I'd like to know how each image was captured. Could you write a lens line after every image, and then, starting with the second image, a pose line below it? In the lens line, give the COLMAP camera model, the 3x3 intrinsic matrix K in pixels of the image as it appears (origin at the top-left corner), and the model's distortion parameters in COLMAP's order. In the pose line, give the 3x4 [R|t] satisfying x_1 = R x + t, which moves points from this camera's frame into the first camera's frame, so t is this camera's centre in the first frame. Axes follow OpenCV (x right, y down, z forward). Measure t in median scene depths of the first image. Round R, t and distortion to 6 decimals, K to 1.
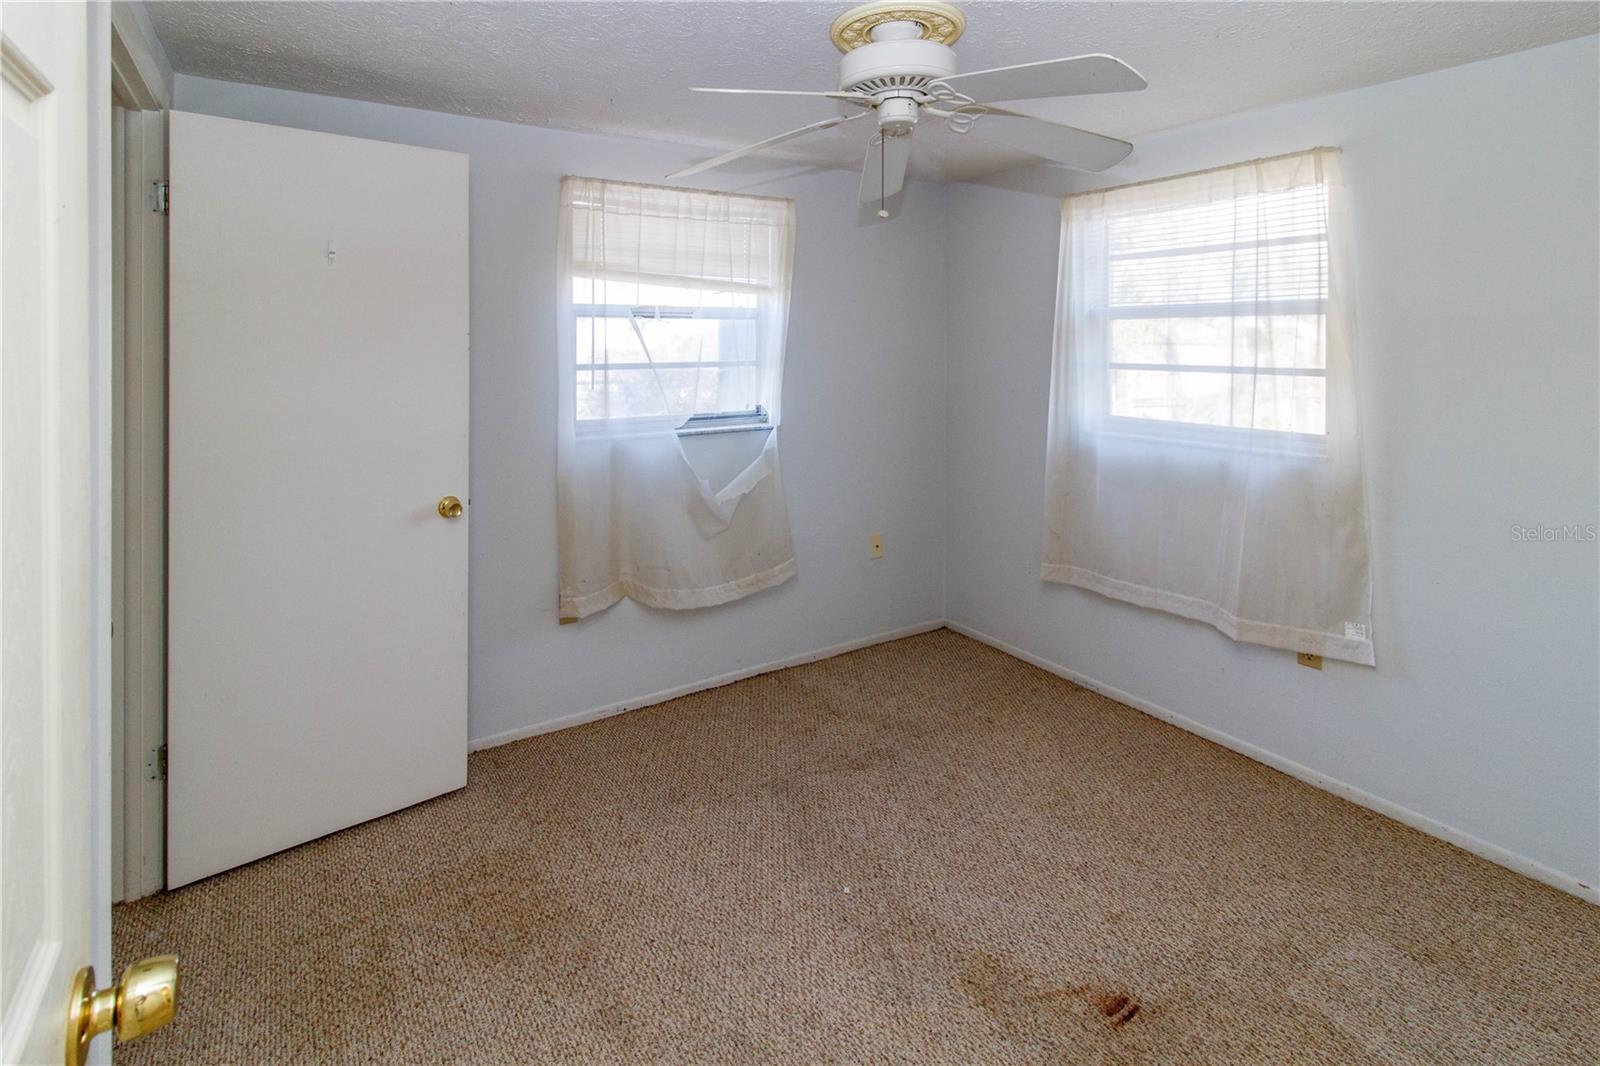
lens RADIAL K [[715.4, 0, 800.0], [0, 715.4, 533.0], [0, 0, 1]] dist [-0.000484, -0.000161]
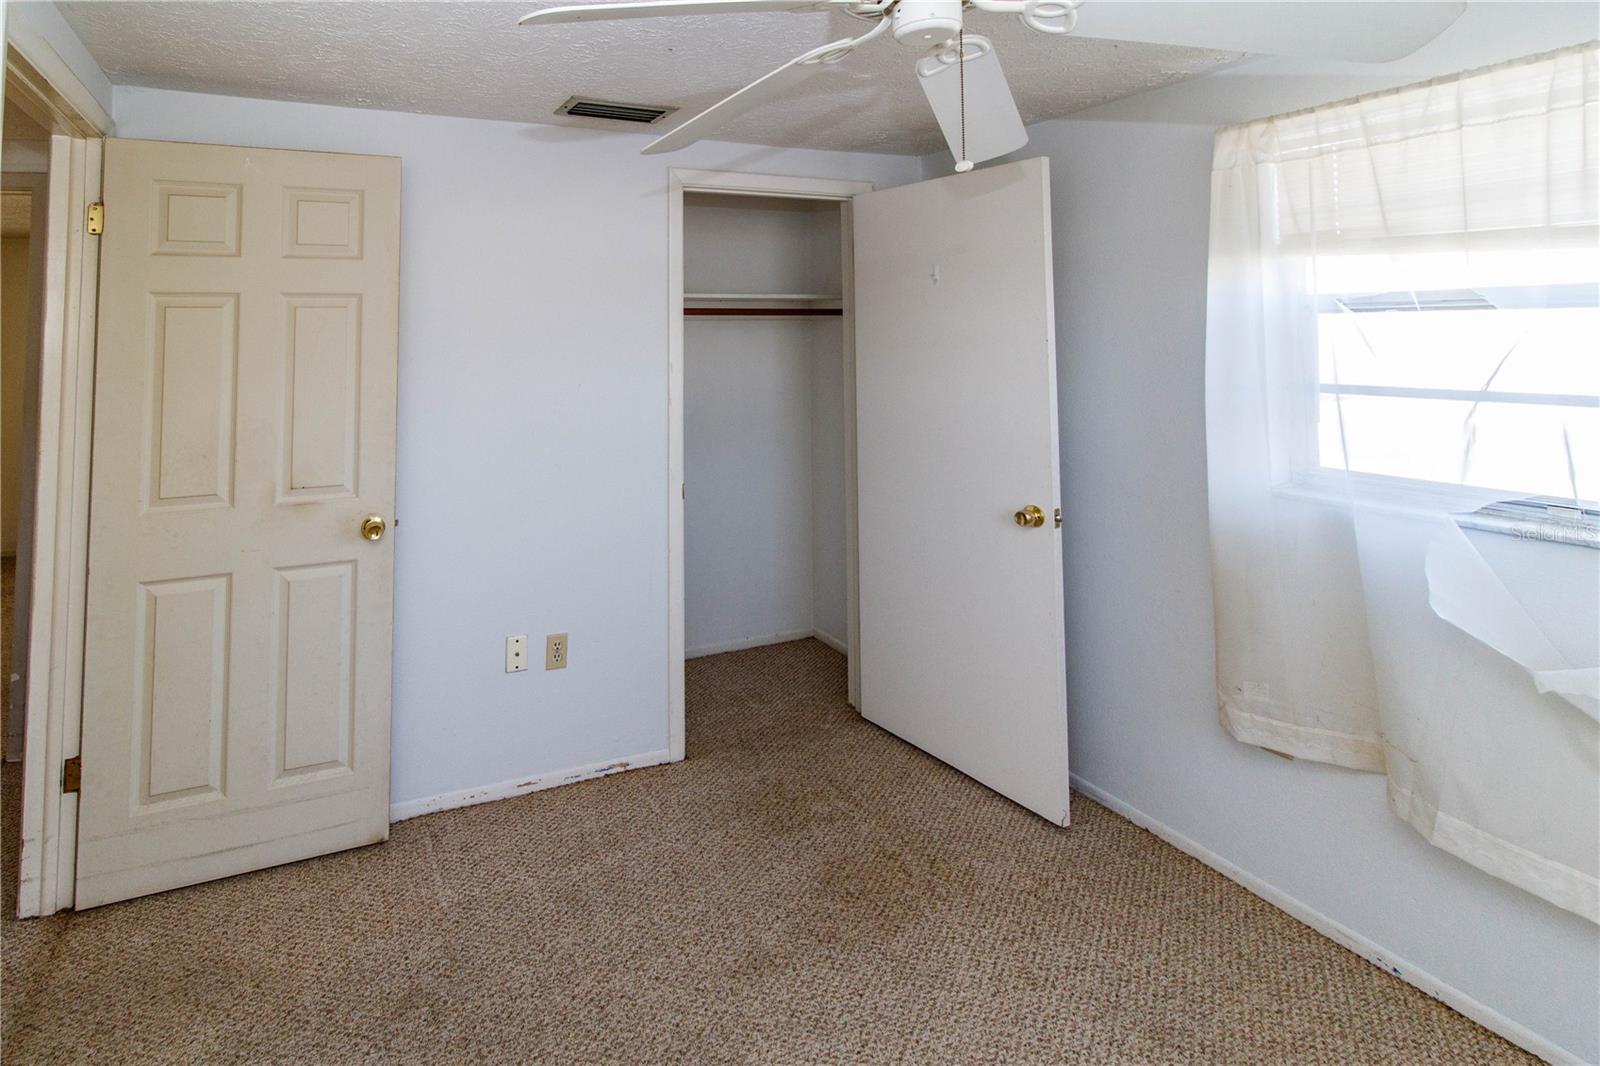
lens RADIAL K [[935.5, 0, 800.0], [0, 935.5, 533.0], [0, 0, 1]] dist [0.002399, 0.001181]
pose [[-0.142975, 0.204747, -0.968316, 0.636729], [-0.251372, 0.938774, 0.235617, -0.189197], [0.957272, 0.277095, -0.082753, 0.646517]]
